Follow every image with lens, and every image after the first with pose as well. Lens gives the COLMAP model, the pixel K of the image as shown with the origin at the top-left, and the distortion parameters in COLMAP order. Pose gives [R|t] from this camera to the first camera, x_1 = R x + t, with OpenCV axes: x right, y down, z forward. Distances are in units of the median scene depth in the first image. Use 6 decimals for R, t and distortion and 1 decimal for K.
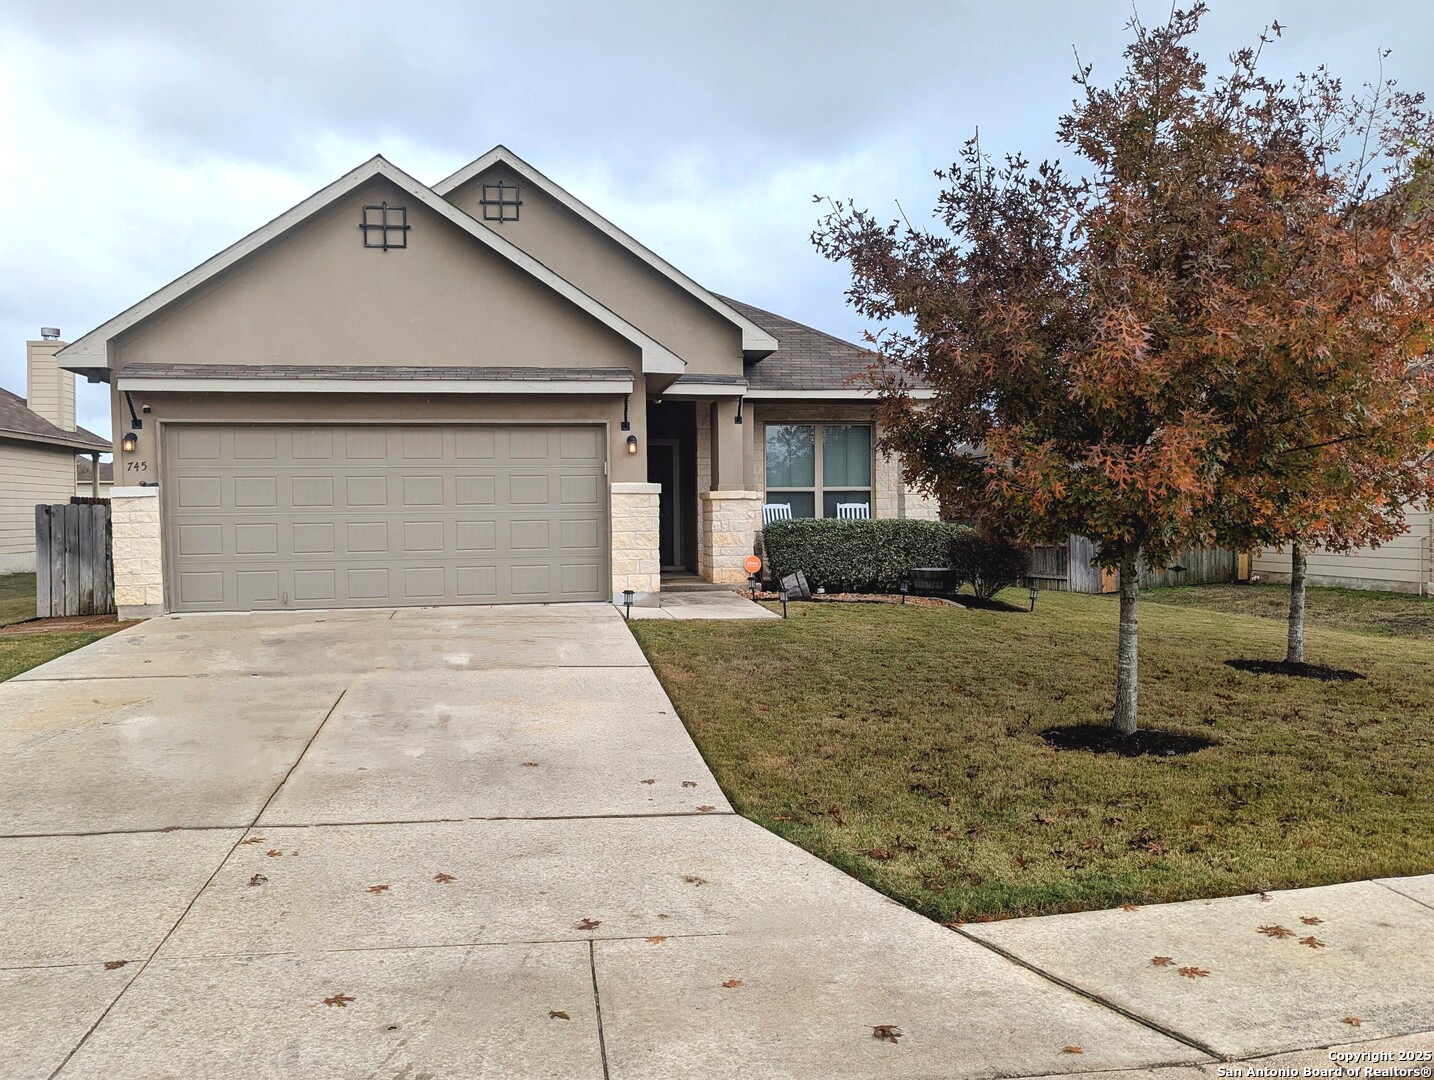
lens RADIAL K [[1000.1, 0, 717.0], [0, 1000.1, 540.0], [0, 0, 1]] dist [0.053593, -0.002526]
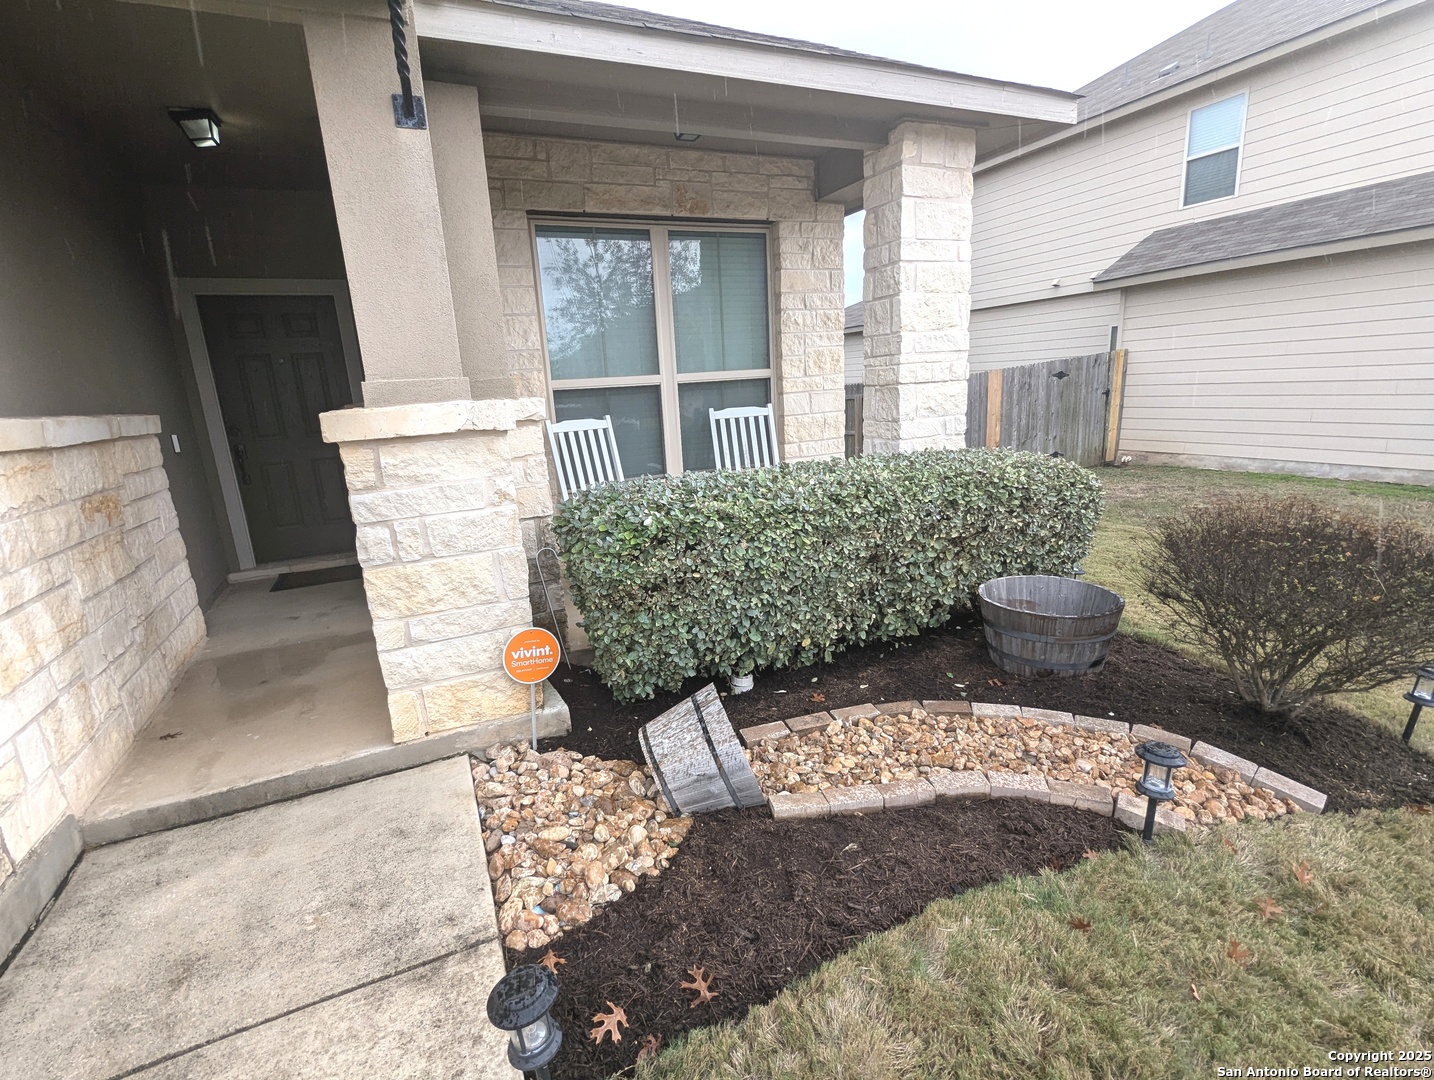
lens RADIAL K [[680.5, 0, 717.0], [0, 680.5, 540.0], [0, 0, 1]] dist [0.002500, 0.000219]
pose [[0.959901, -0.107034, 0.259101, 0.034340], [0.056521, 0.979155, 0.195091, -0.038942], [-0.274581, -0.172624, 0.945942, 0.693667]]
